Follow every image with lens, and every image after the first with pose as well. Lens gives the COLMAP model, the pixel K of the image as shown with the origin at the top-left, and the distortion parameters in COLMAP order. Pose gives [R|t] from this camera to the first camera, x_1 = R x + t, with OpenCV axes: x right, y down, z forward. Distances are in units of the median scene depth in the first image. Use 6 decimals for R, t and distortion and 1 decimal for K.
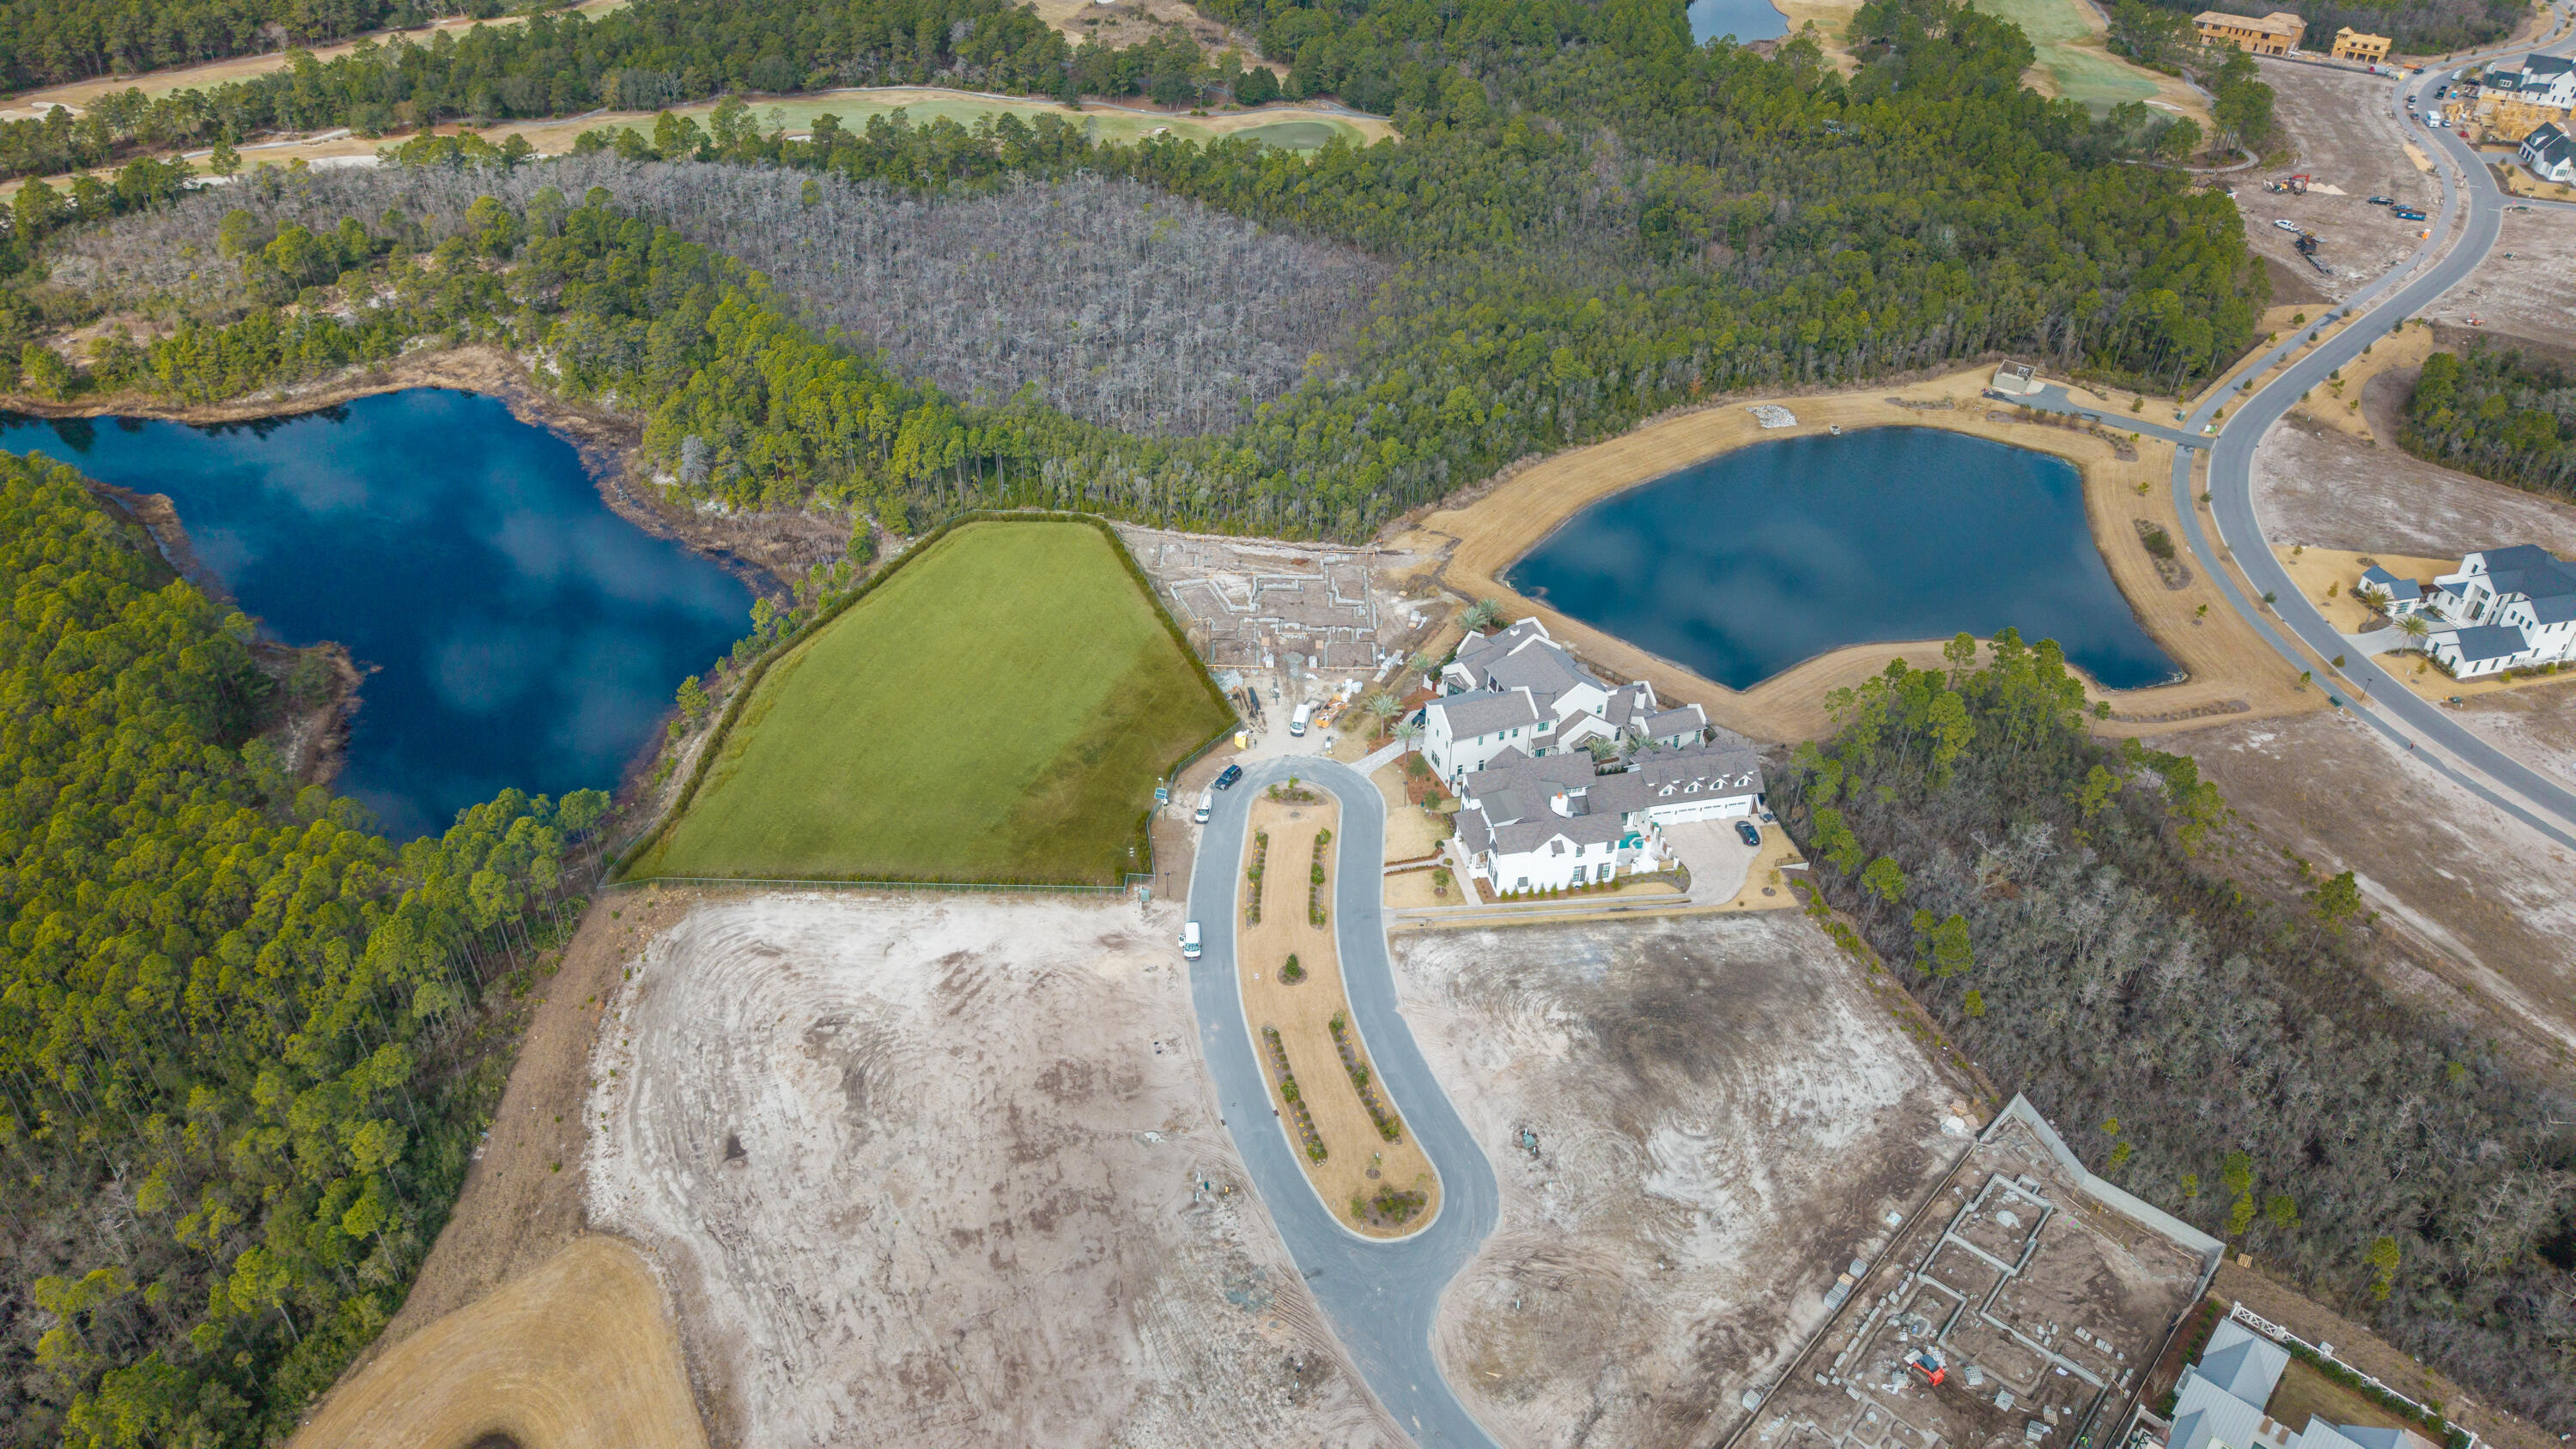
lens RADIAL K [[1700.8, 0, 1279.2], [0, 1700.8, 726.7], [0, 0, 1]] dist [0.032053, -0.043752]
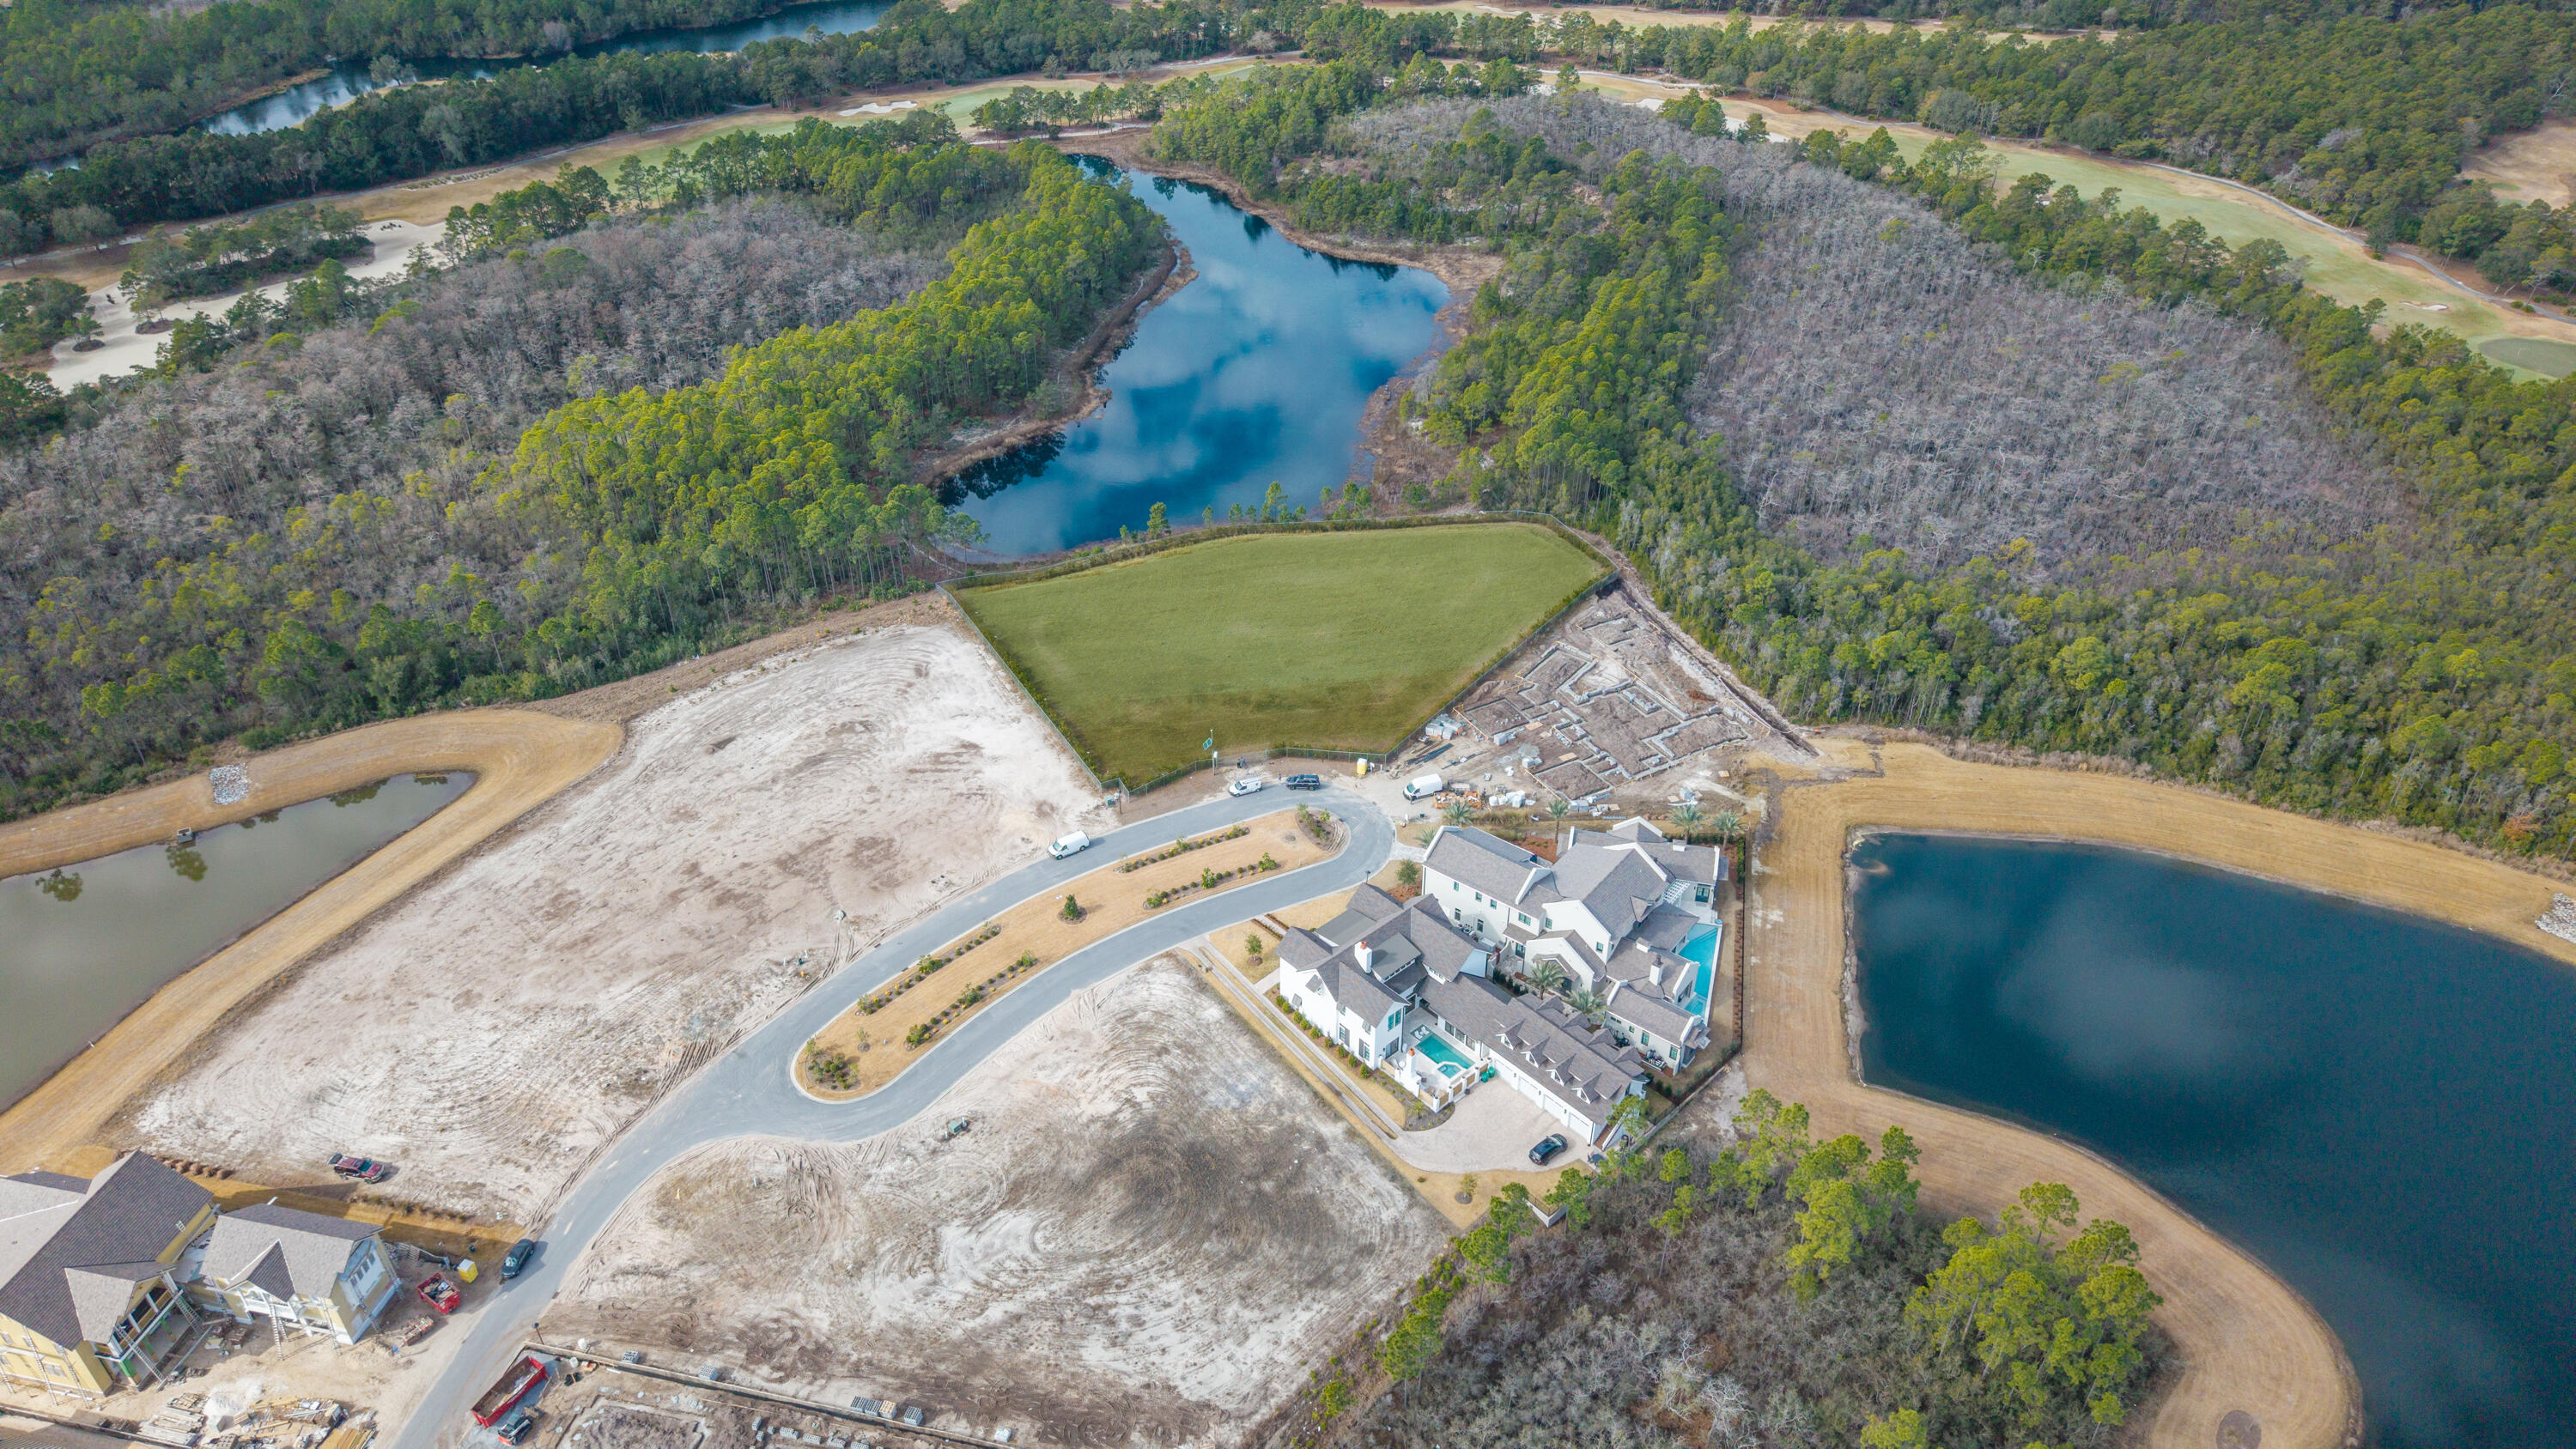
lens RADIAL K [[1700.8, 0, 1295.1], [0, 1700.8, 724.5], [0, 0, 1]] dist [0.032053, -0.043752]
pose [[0.511595, 0.478793, -0.713462, 0.800037], [-0.489236, 0.844928, 0.216207, -0.255665], [0.706342, 0.238440, 0.666504, 0.390106]]
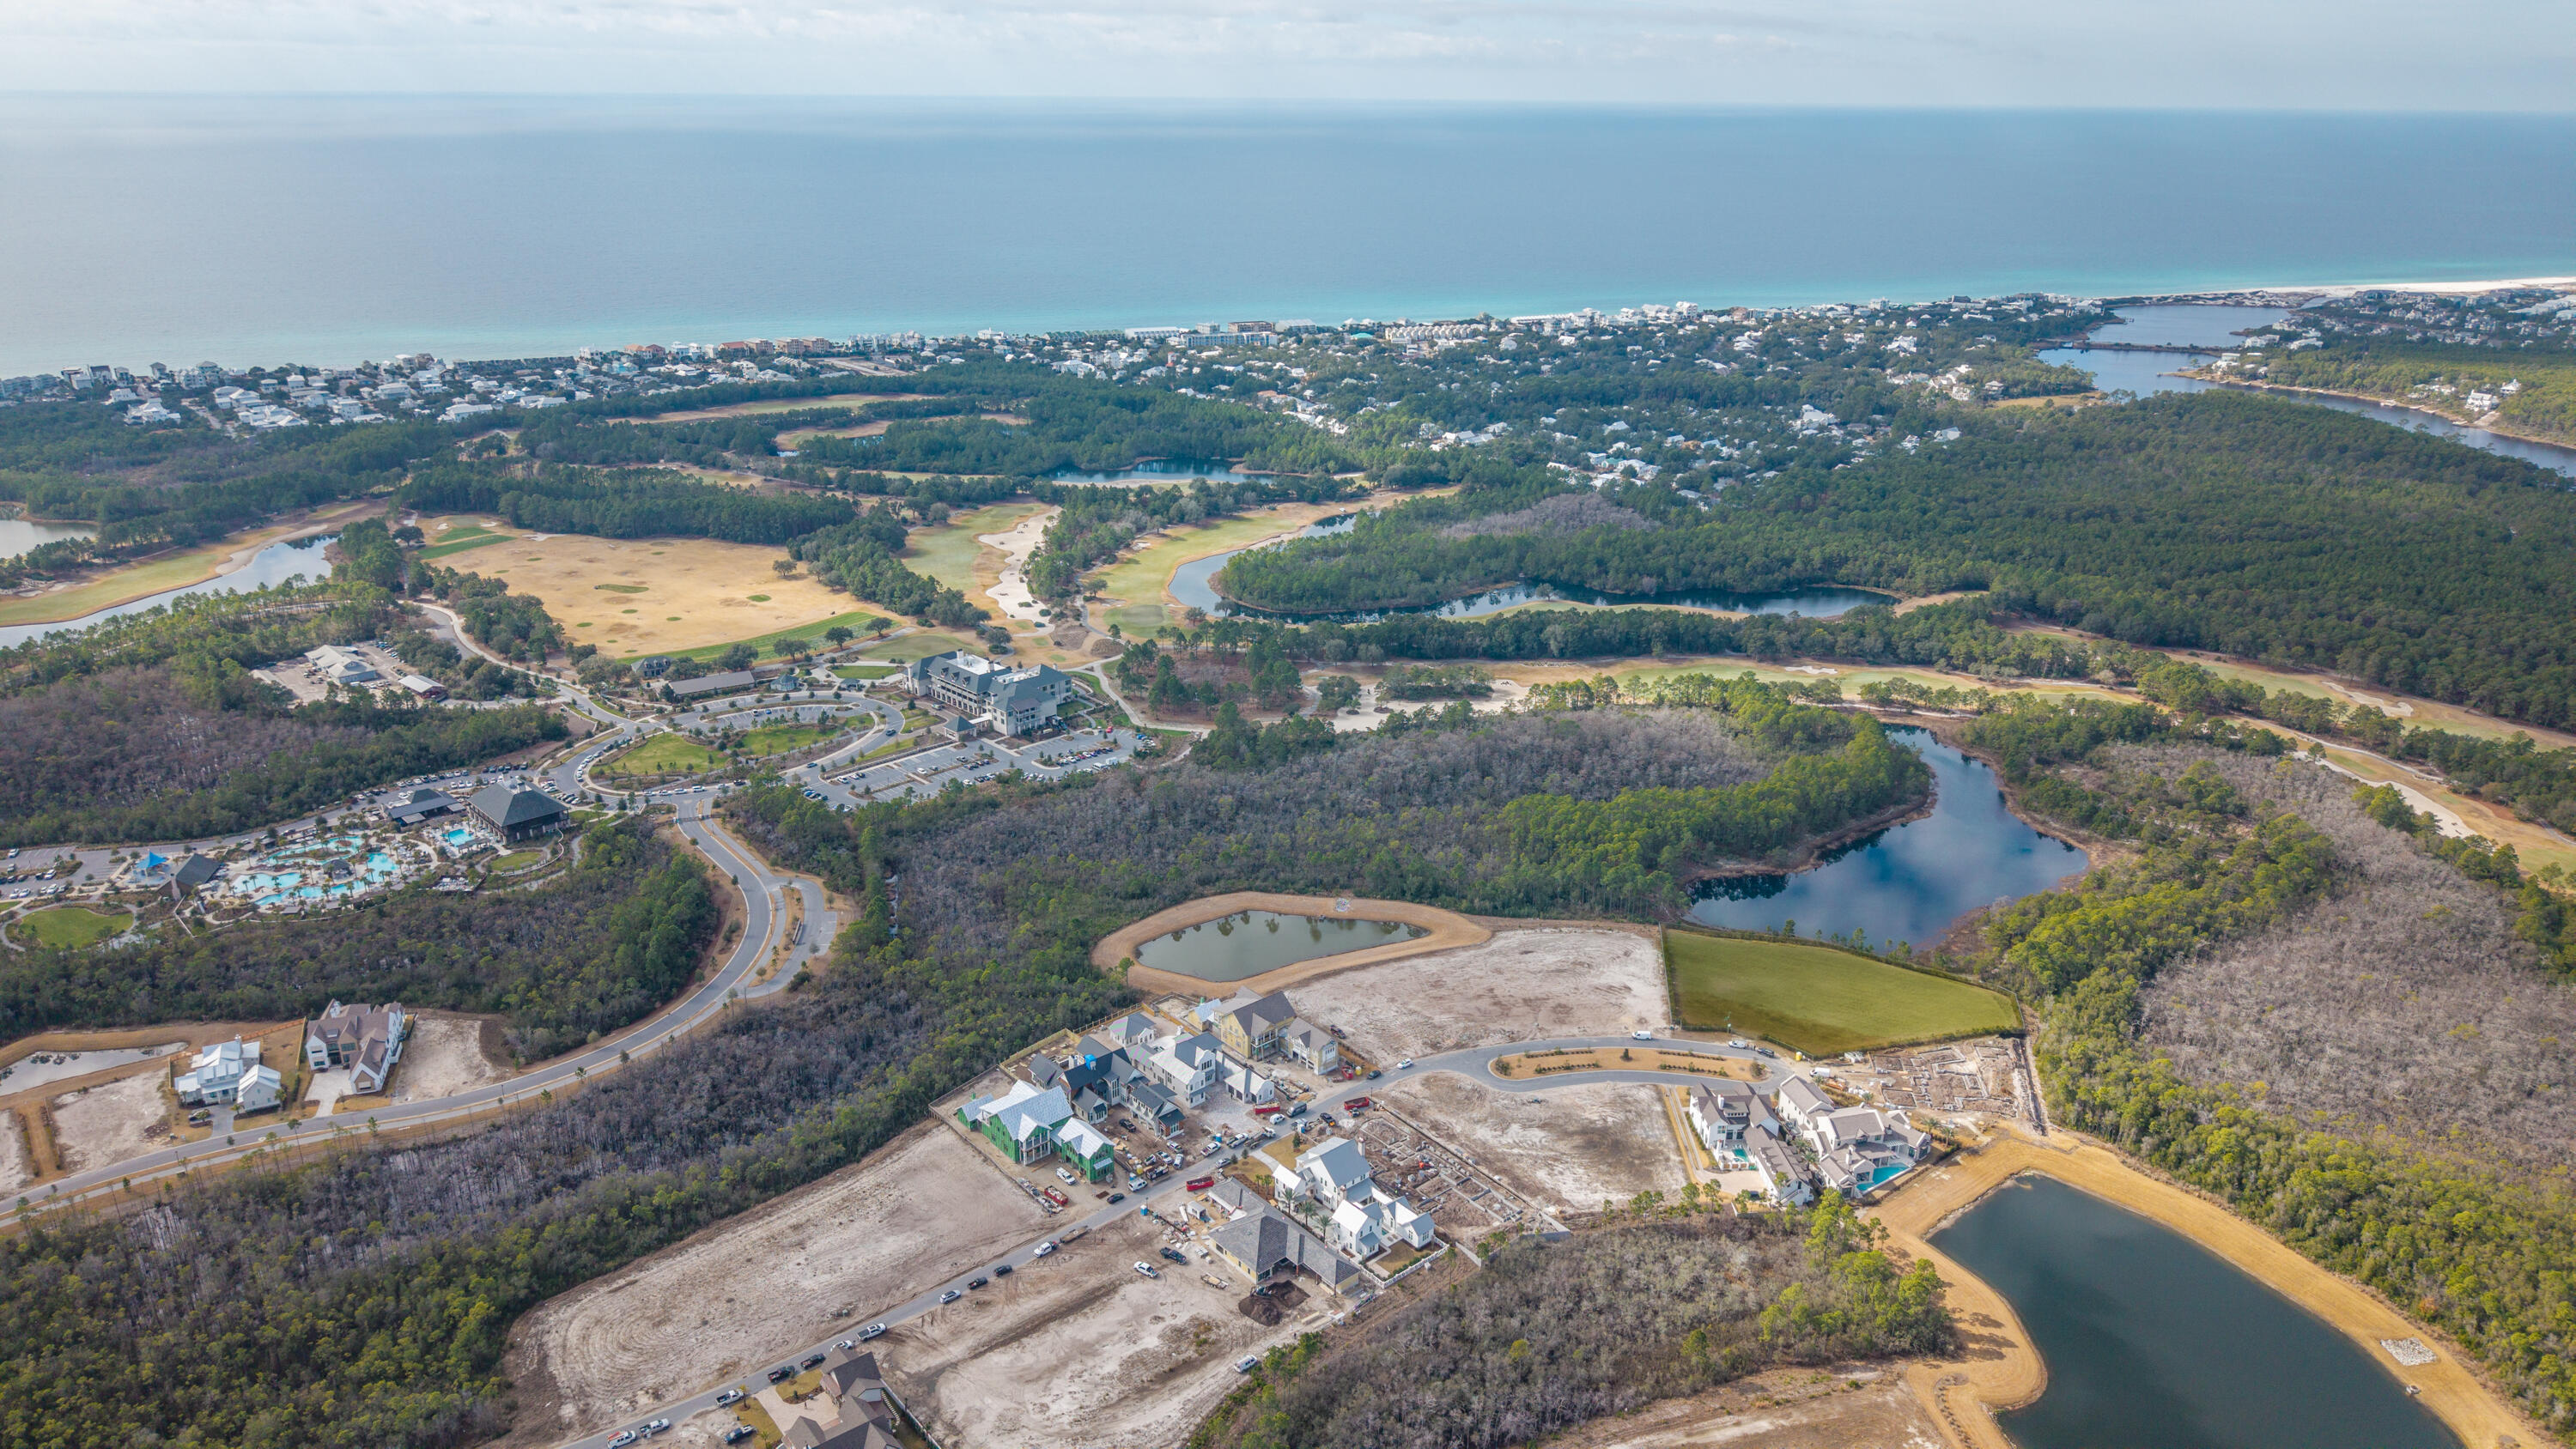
lens RADIAL K [[1700.8, 0, 1303.8], [0, 1700.8, 714.4], [0, 0, 1]] dist [0.032053, -0.043752]
pose [[-0.121350, 0.321860, -0.938978, 2.193002], [-0.582642, 0.742762, 0.329899, -0.746843], [0.803619, 0.587121, 0.097395, 0.148710]]
